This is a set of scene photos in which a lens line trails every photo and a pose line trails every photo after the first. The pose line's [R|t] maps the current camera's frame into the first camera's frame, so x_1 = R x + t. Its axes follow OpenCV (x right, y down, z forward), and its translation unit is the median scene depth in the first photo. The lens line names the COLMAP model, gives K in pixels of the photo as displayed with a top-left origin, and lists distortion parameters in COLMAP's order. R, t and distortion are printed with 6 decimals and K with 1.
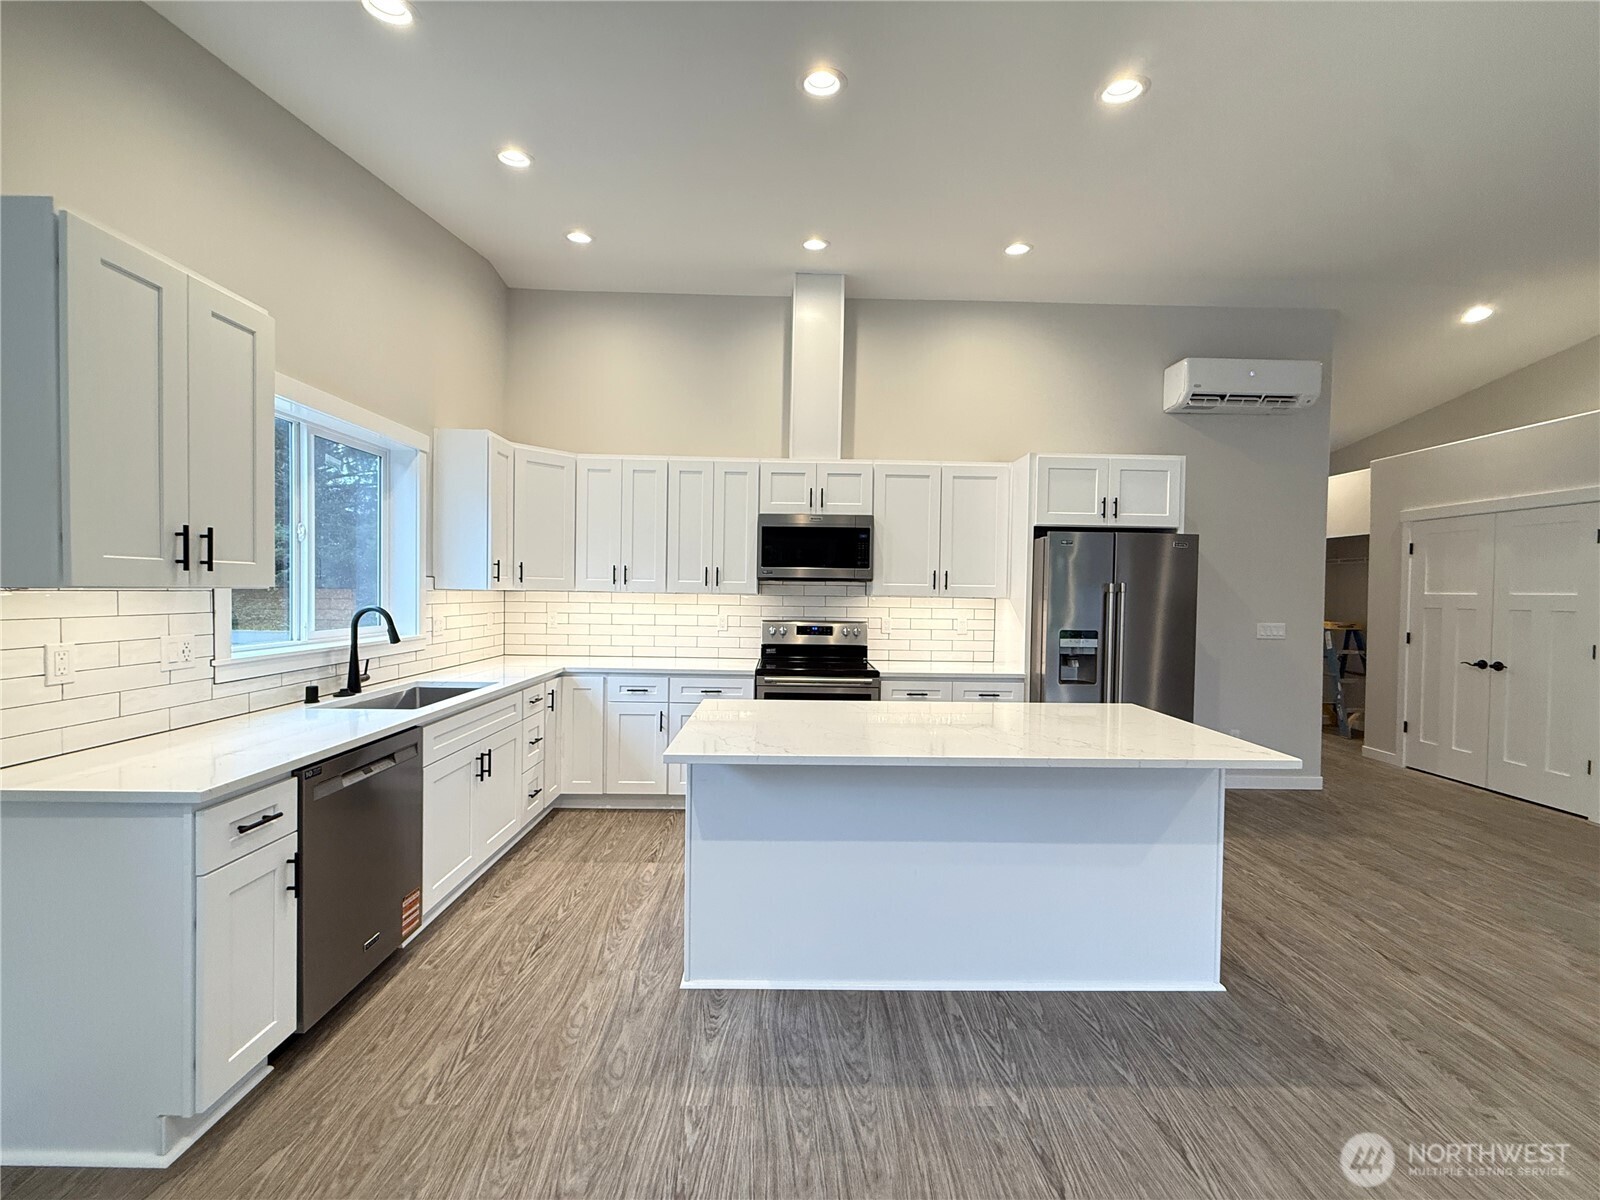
lens RADIAL K [[636.0, 0, 794.8], [0, 636.0, 600.4], [0, 0, 1]] dist [-0.000179, -0.000165]
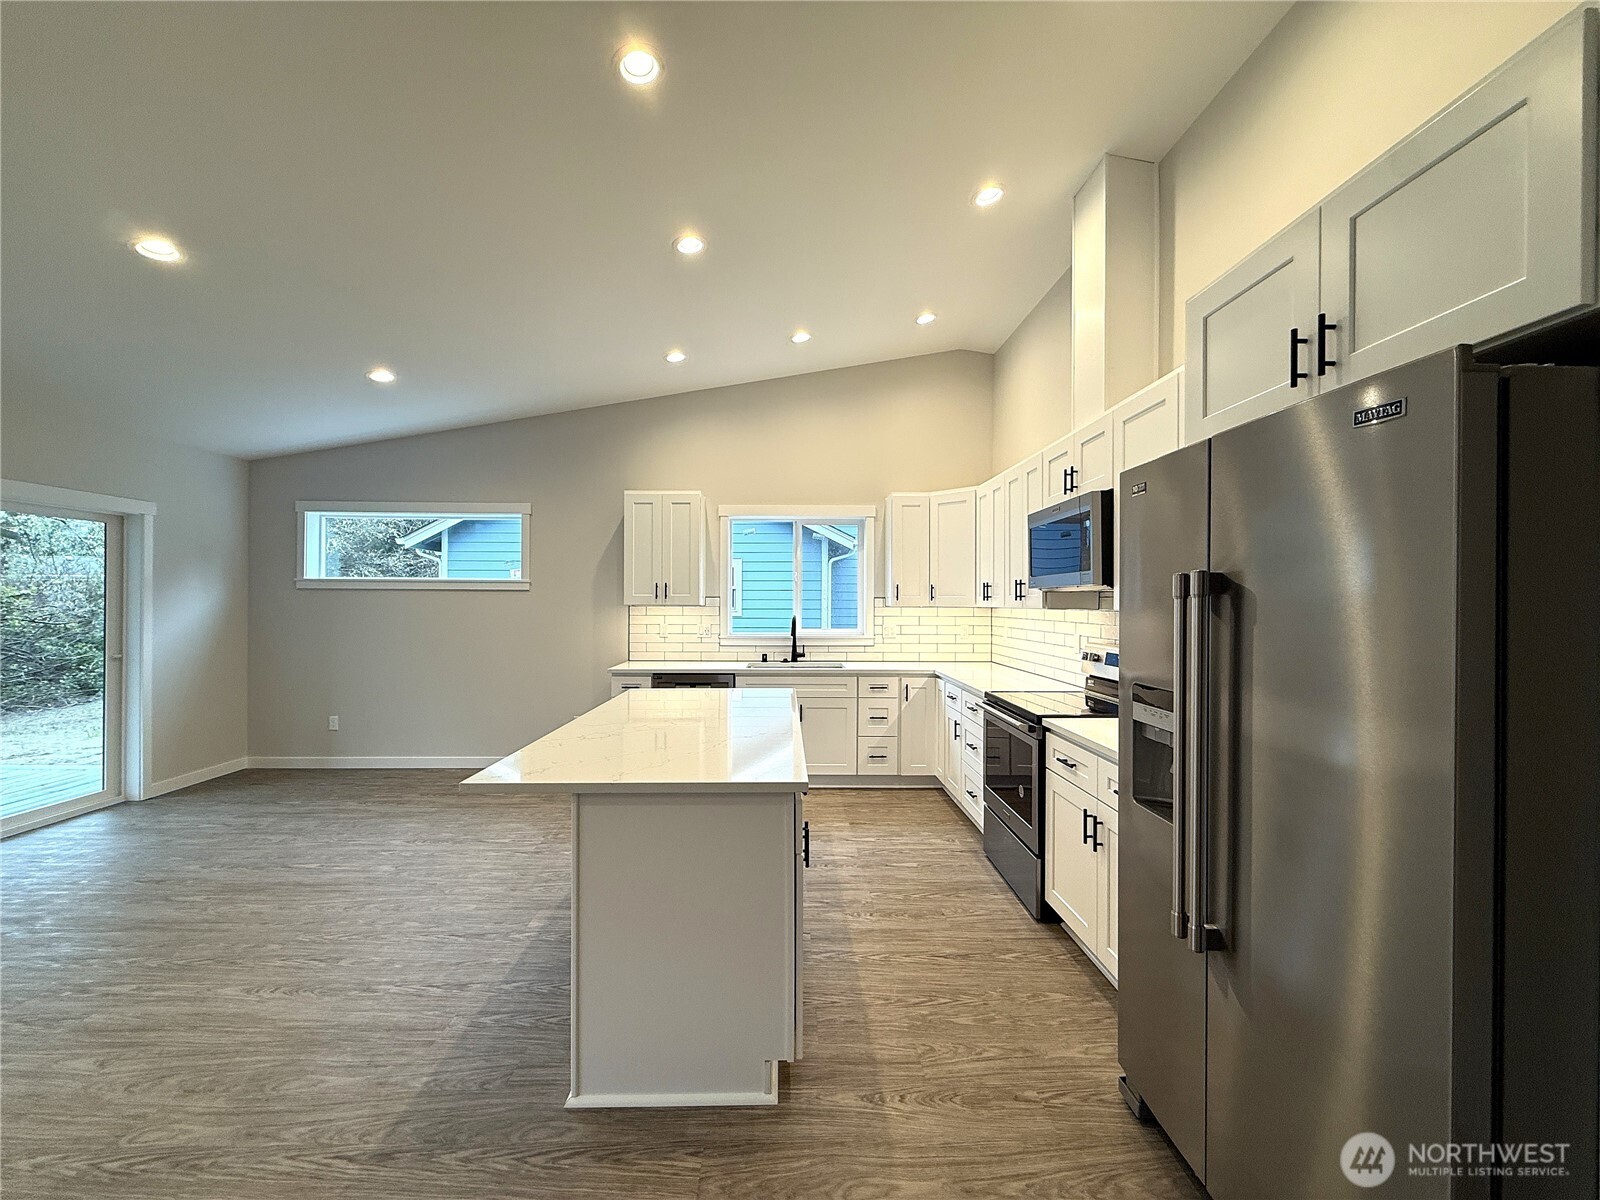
lens RADIAL K [[636.0, 0, 795.9], [0, 636.0, 603.3], [0, 0, 1]] dist [-0.000179, -0.000165]
pose [[0.001220, -0.014975, -0.999887, 0.870651], [-0.018665, 0.999713, -0.014995, 0.001486], [0.999825, 0.018681, 0.000940, 0.754372]]
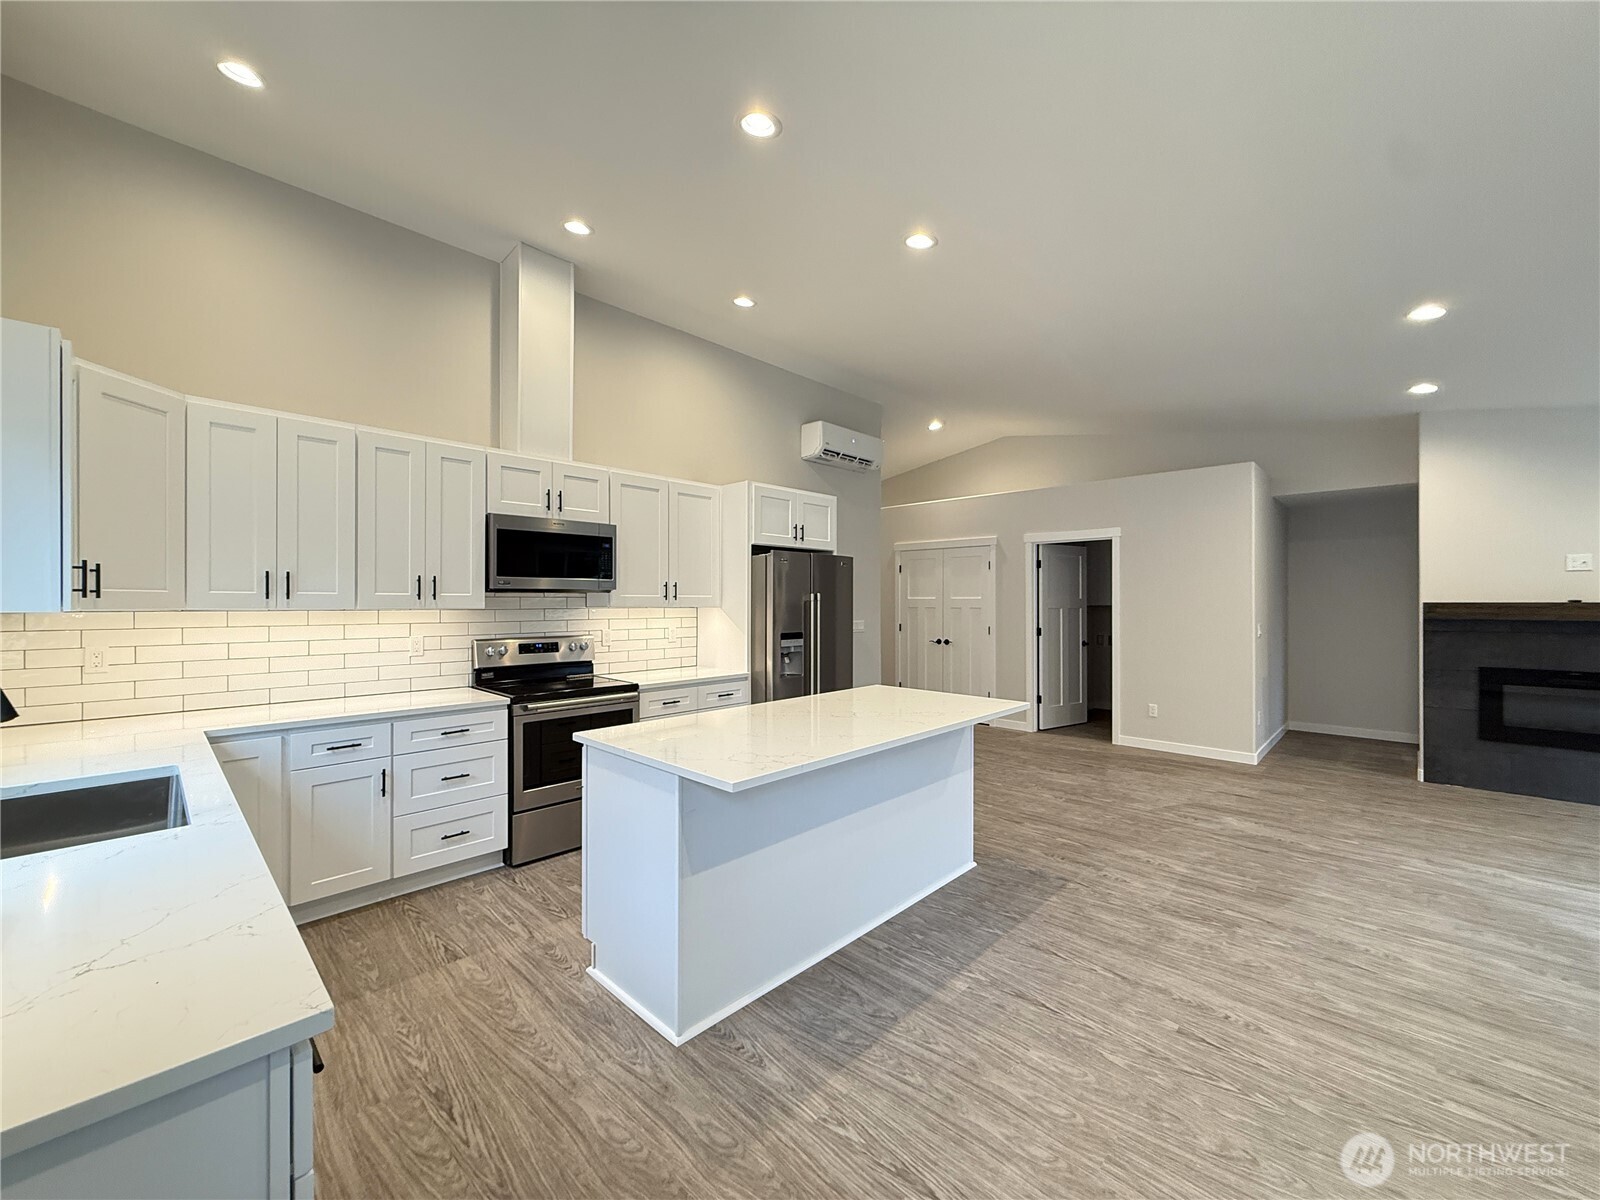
lens RADIAL K [[636.0, 0, 796.3], [0, 636.0, 600.5], [0, 0, 1]] dist [-0.000179, -0.000165]
pose [[0.707000, -0.014253, 0.707070, -0.404259], [0.021713, 0.999763, -0.001557, -0.011657], [-0.706880, 0.016454, 0.707142, 0.134029]]
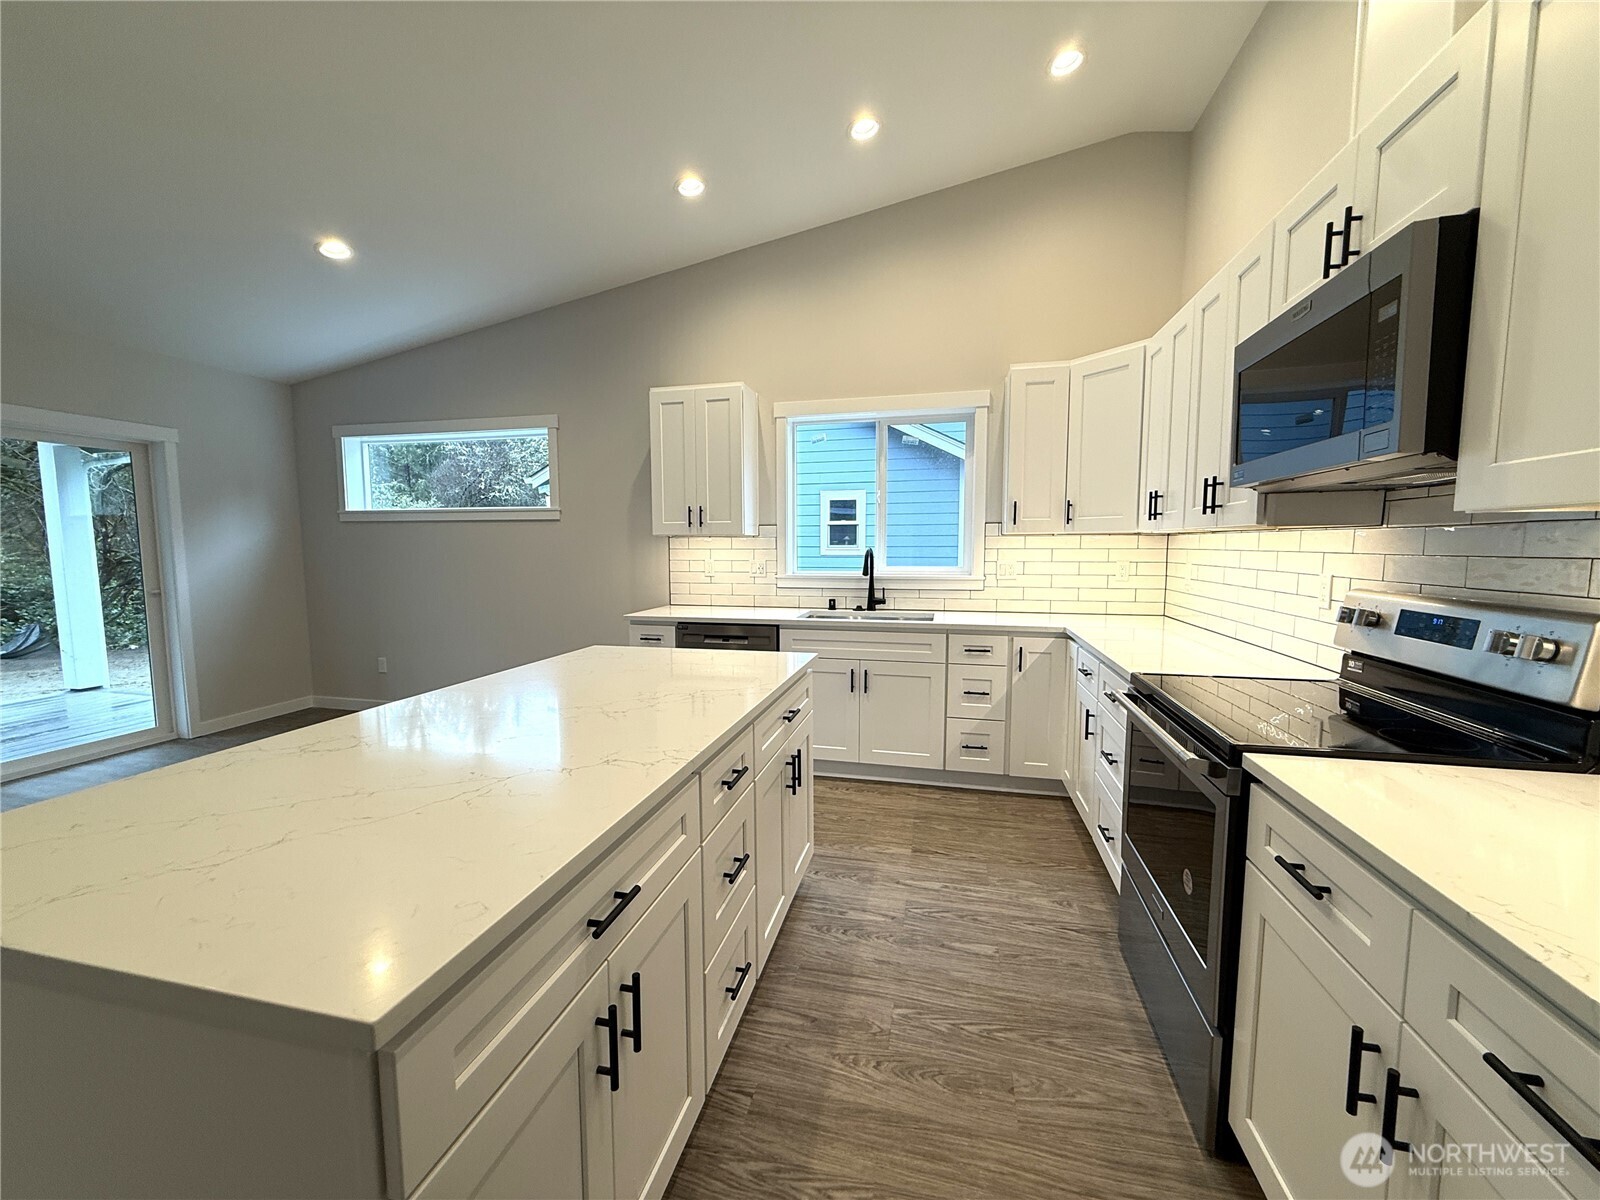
lens RADIAL K [[636.0, 0, 797.4], [0, 636.0, 603.7], [0, 0, 1]] dist [-0.000179, -0.000165]
pose [[-0.246917, 0.074111, -0.966199, 0.514374], [-0.016209, 0.996616, 0.080586, 0.016160], [0.968901, 0.035559, -0.244880, 0.892151]]
